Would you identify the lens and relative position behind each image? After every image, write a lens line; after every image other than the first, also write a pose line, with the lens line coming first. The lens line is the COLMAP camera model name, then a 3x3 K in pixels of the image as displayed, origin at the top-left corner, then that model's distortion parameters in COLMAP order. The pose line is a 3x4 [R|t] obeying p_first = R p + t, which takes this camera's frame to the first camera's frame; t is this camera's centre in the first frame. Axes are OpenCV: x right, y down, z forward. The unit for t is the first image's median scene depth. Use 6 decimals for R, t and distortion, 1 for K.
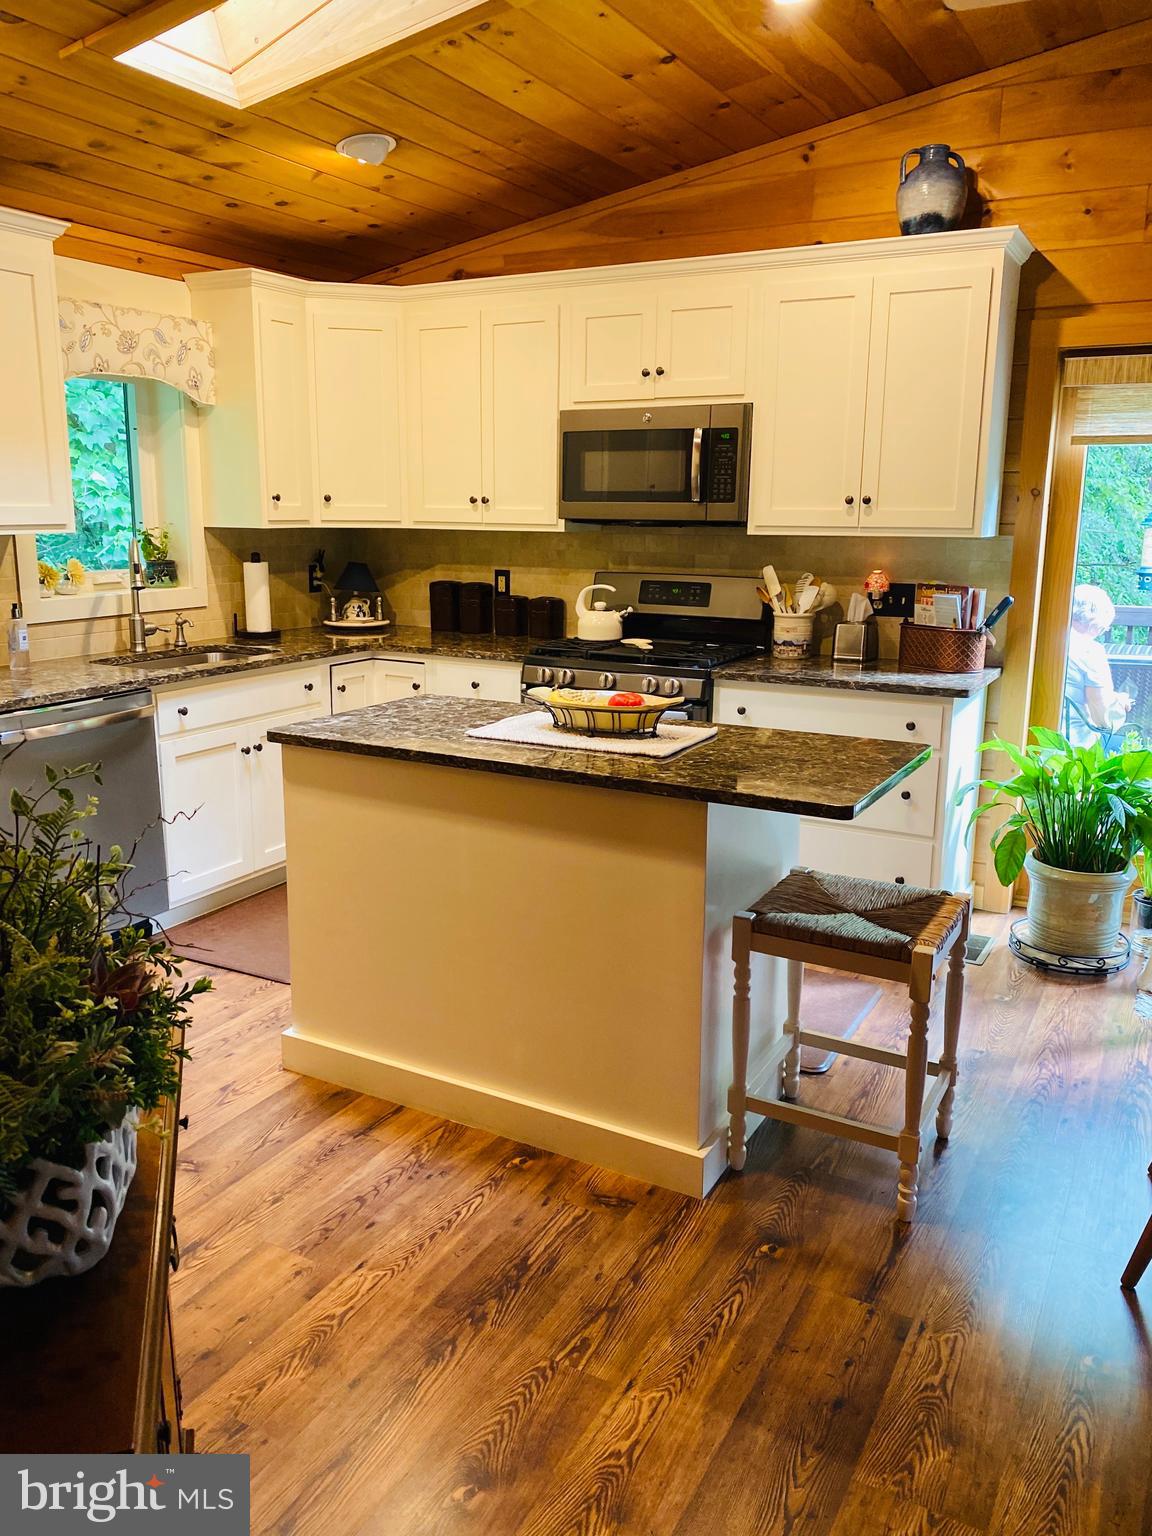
lens RADIAL K [[1201.3, 0, 576.0], [0, 1201.3, 755.8], [0, 0, 1]] dist [0.035535, -0.014318]
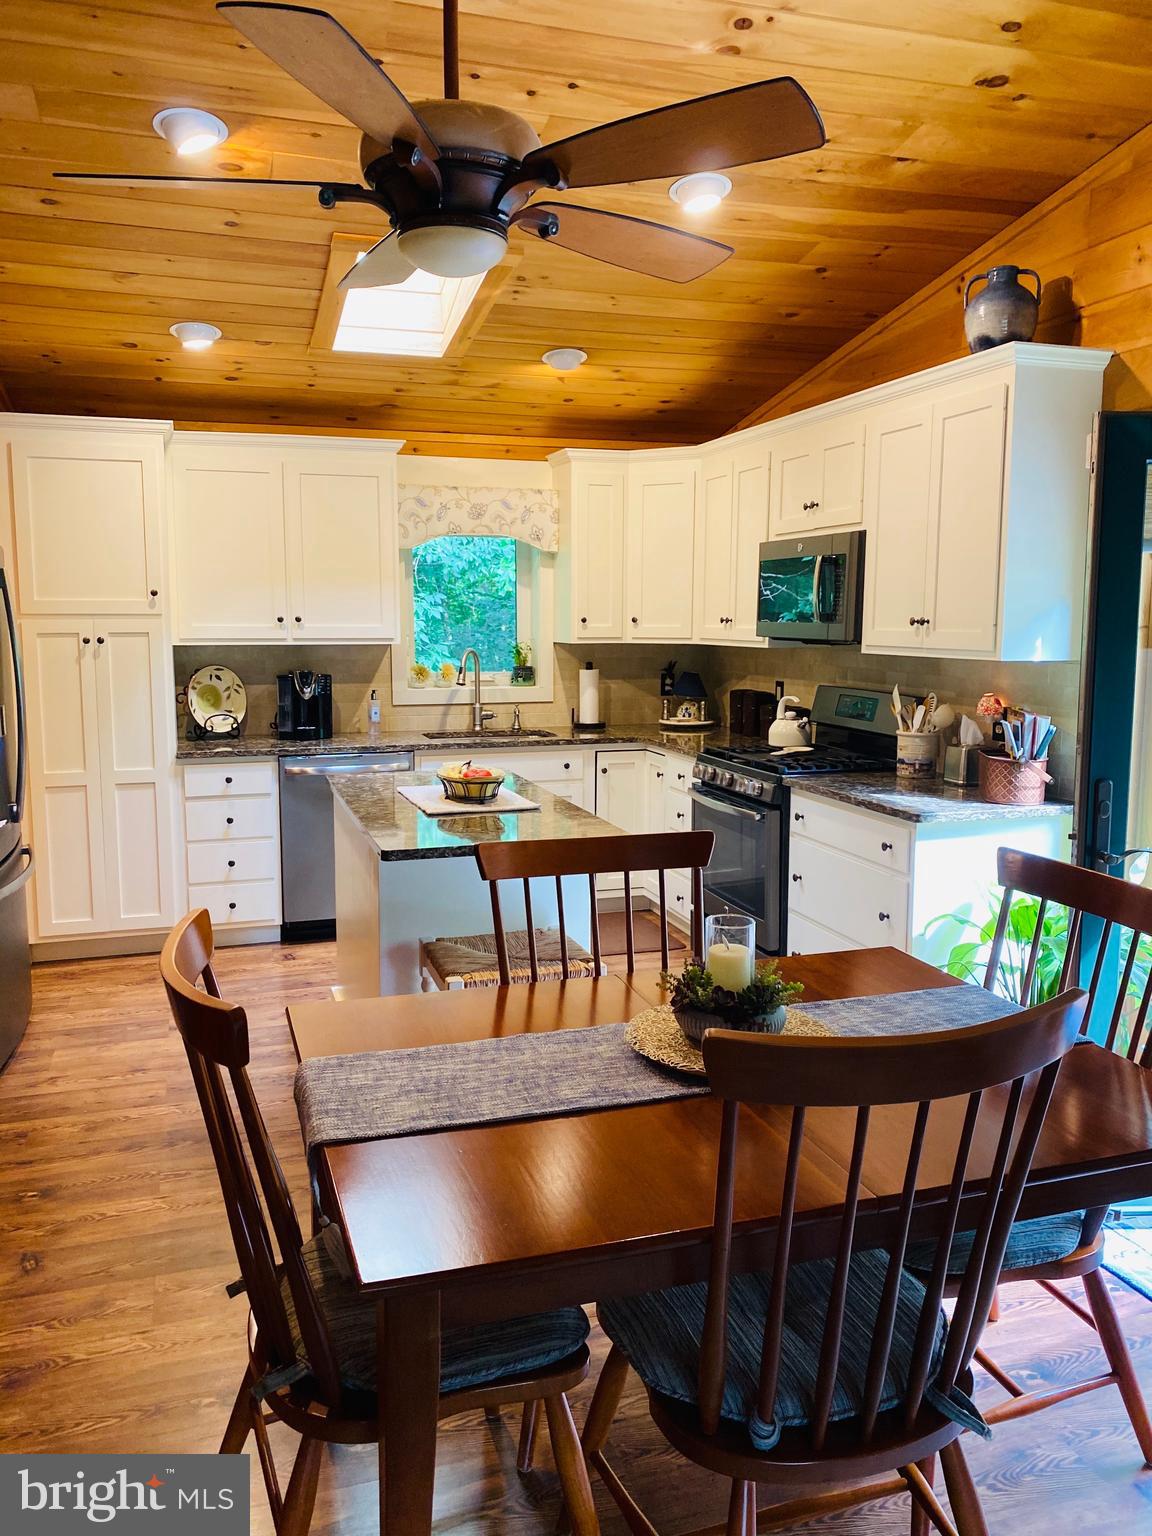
lens RADIAL K [[1201.3, 0, 579.7], [0, 1201.3, 781.4], [0, 0, 1]] dist [0.035535, -0.014318]
pose [[0.728561, 0.090614, -0.678961, 0.661046], [-0.138435, 0.990236, -0.016392, -0.022706], [0.670847, 0.105934, 0.733991, 0.080649]]
